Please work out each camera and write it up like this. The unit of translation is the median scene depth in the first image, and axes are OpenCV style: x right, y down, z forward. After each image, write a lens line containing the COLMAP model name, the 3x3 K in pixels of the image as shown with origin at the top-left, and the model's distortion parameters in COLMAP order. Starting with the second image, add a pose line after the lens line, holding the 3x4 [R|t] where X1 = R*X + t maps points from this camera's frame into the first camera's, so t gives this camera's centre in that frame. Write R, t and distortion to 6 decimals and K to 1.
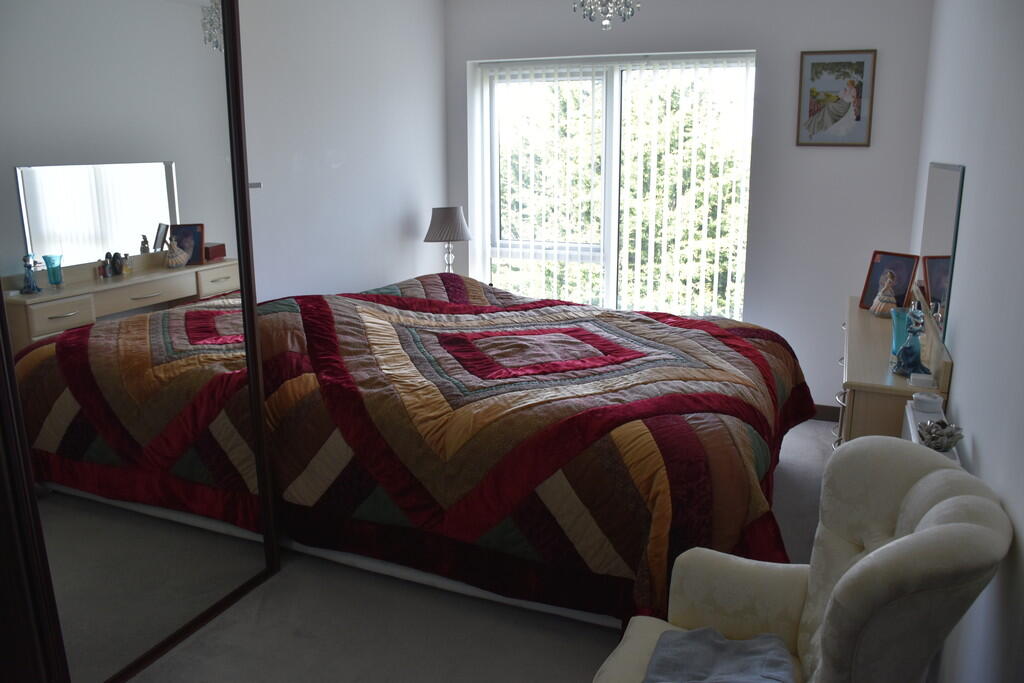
lens RADIAL K [[794.7, 0, 512.0], [0, 794.7, 341.5], [0, 0, 1]] dist [-0.150674, 0.101983]
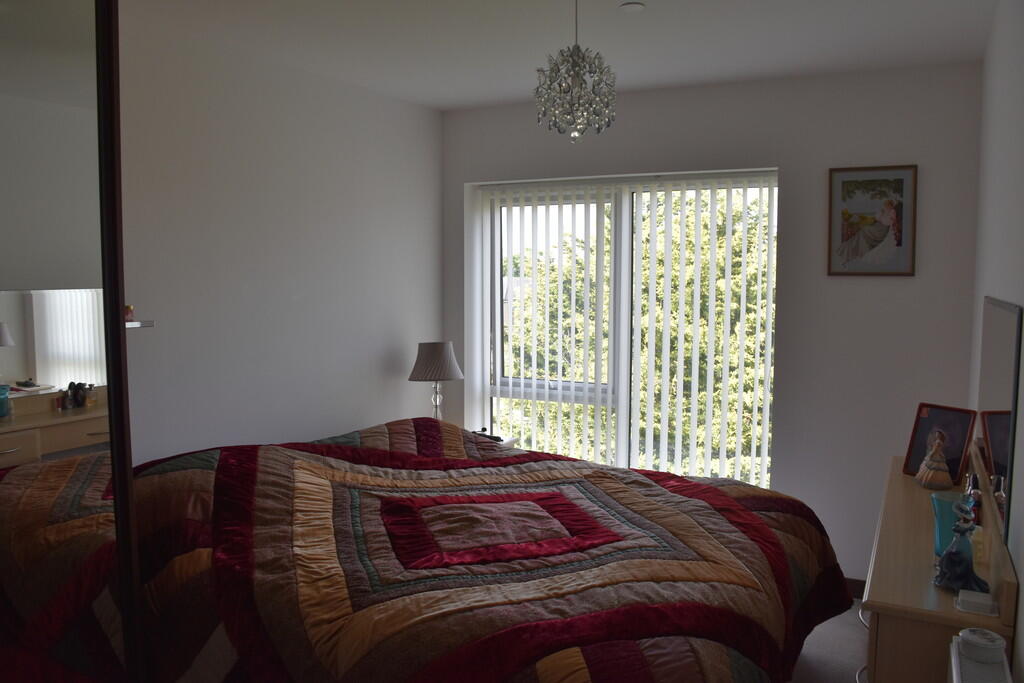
lens RADIAL K [[794.7, 0, 512.0], [0, 794.7, 341.5], [0, 0, 1]] dist [-0.150674, 0.101983]
pose [[0.996483, 0.011858, -0.082958, 0.113041], [-0.024314, 0.988265, -0.150802, -0.052329], [0.080196, 0.152288, 0.985077, 0.165901]]
